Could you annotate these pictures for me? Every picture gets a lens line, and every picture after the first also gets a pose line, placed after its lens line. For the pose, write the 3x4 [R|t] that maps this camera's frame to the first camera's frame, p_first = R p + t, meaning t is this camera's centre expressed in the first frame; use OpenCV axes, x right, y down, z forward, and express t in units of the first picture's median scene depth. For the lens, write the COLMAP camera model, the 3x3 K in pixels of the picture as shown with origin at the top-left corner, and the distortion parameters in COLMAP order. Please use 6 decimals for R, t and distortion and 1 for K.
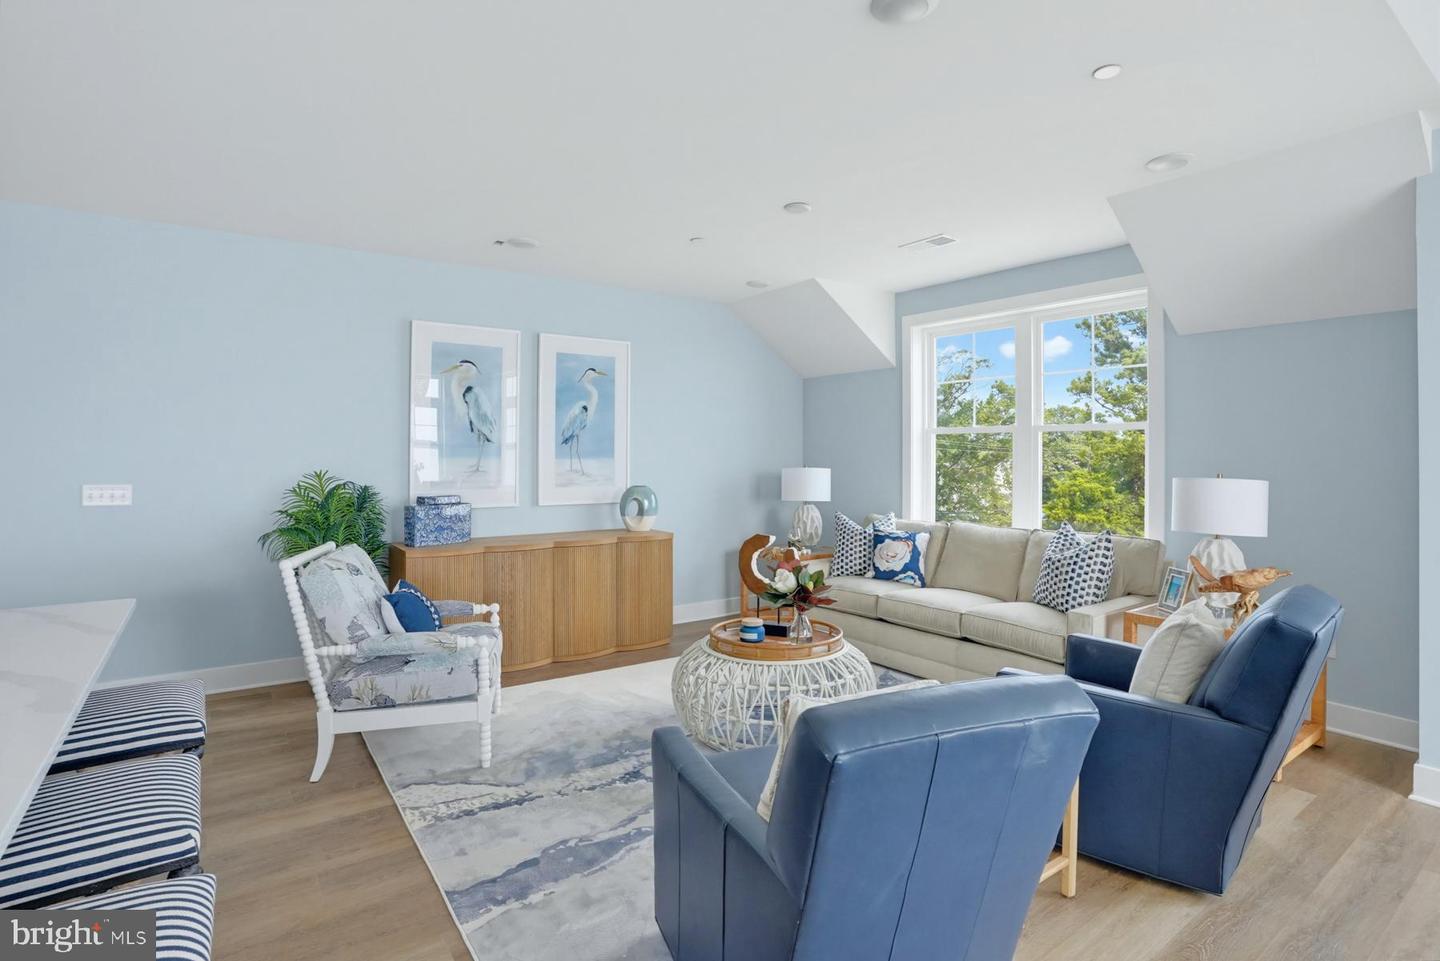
lens RADIAL K [[722.9, 0, 723.3], [0, 722.9, 459.7], [0, 0, 1]] dist [-0.001330, 0.000088]
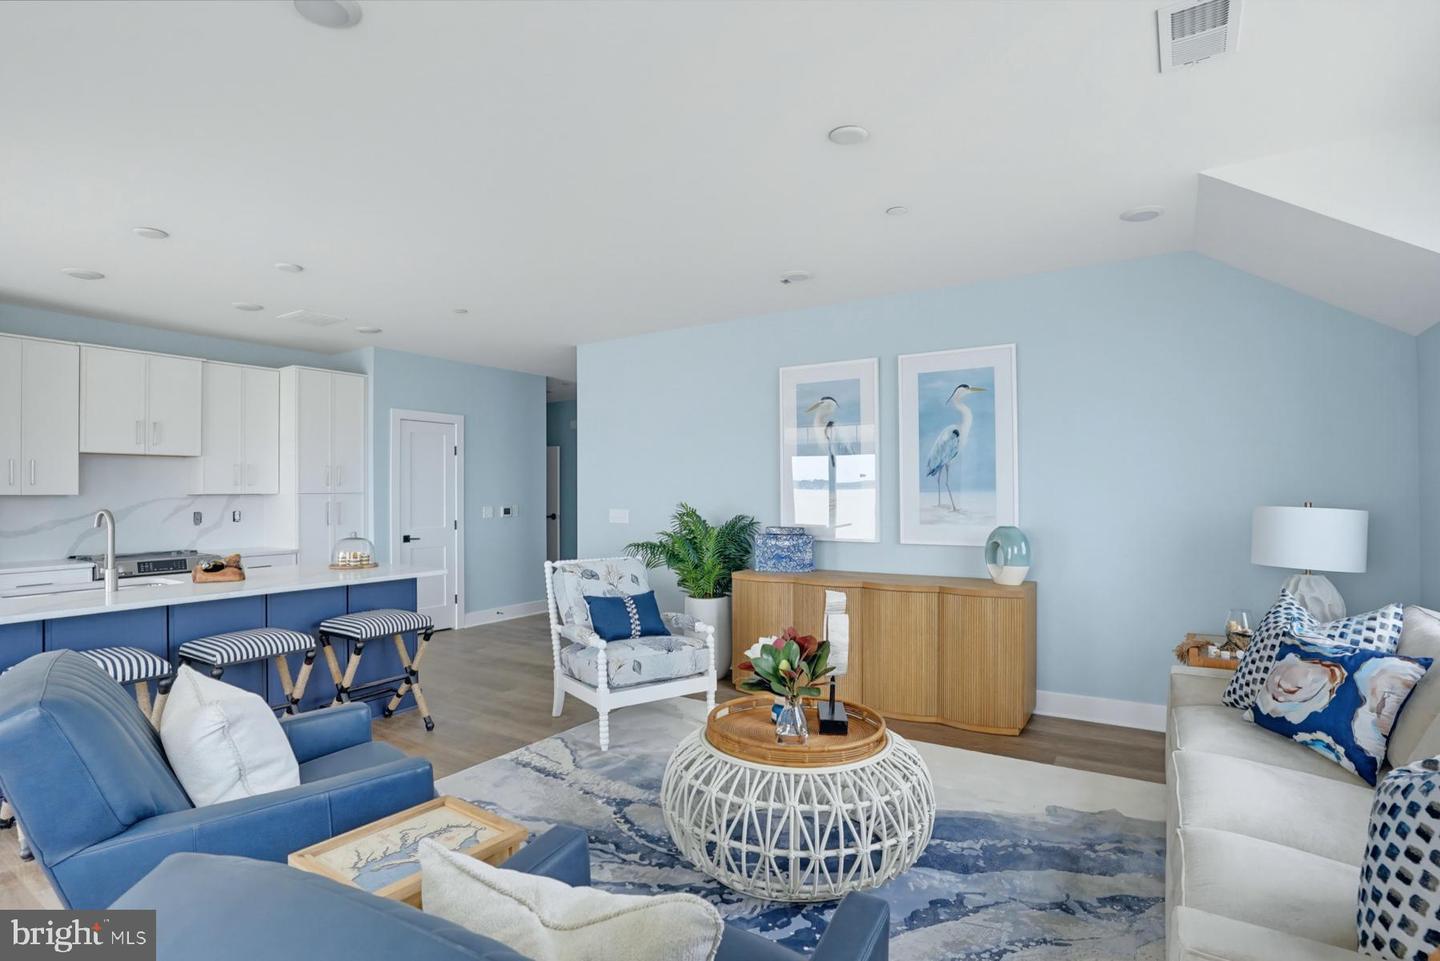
lens RADIAL K [[741.1, 0, 720.0], [0, 741.1, 480.5], [0, 0, 1]] dist [-0.002644, 0.000307]
pose [[0.355615, -0.019510, -0.934429, 0.564400], [0.000917, 0.999789, -0.020525, 0.002705], [0.934632, 0.006442, 0.355558, 0.467029]]
